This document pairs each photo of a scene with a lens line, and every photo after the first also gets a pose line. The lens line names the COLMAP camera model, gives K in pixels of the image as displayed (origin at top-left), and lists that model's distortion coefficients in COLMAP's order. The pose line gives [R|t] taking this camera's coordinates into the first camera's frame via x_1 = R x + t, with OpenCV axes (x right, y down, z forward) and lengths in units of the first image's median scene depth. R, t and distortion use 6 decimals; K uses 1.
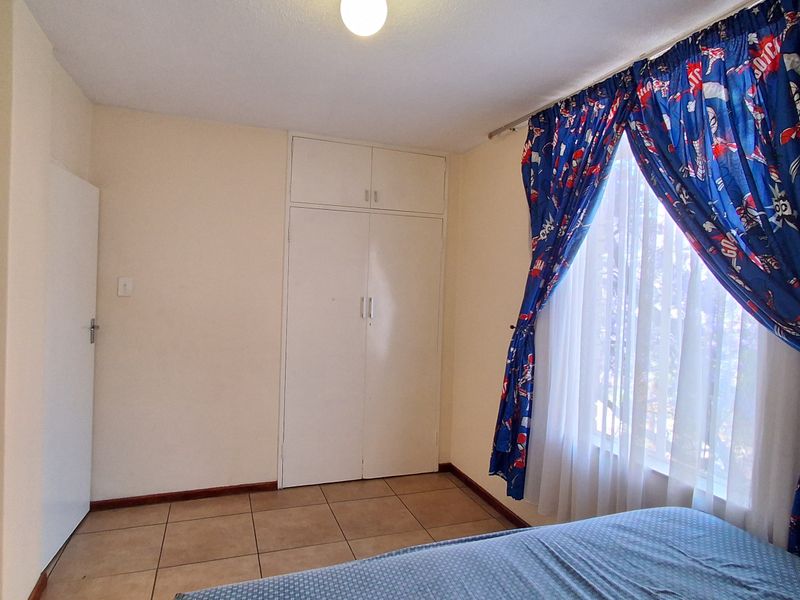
lens RADIAL K [[471.2, 0, 400.0], [0, 471.2, 300.0], [0, 0, 1]] dist [0.005582, 0.000429]
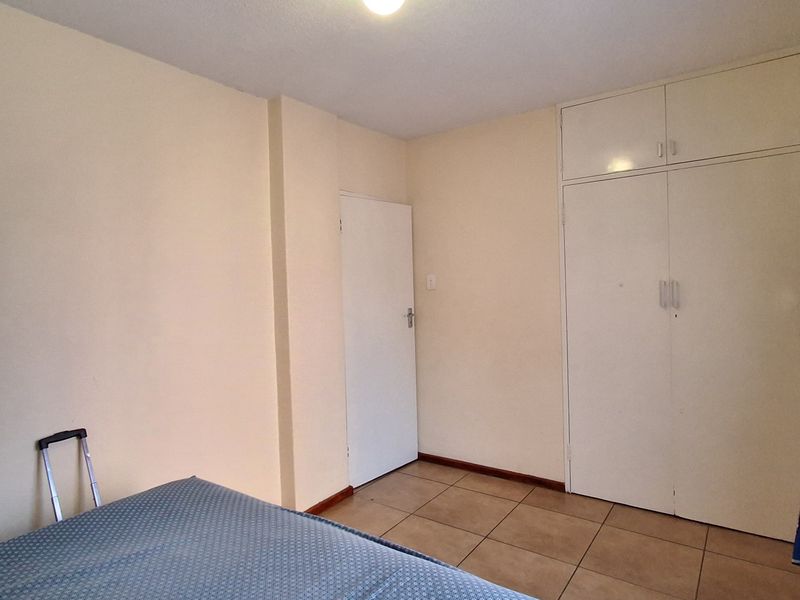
lens RADIAL K [[476.9, 0, 400.0], [0, 476.9, 300.0], [0, 0, 1]] dist [0.001524, -0.001644]
pose [[0.577264, -0.020389, -0.816303, 0.349368], [0.023021, 0.999697, -0.008690, 0.025415], [0.816233, -0.013776, 0.577558, 0.209876]]
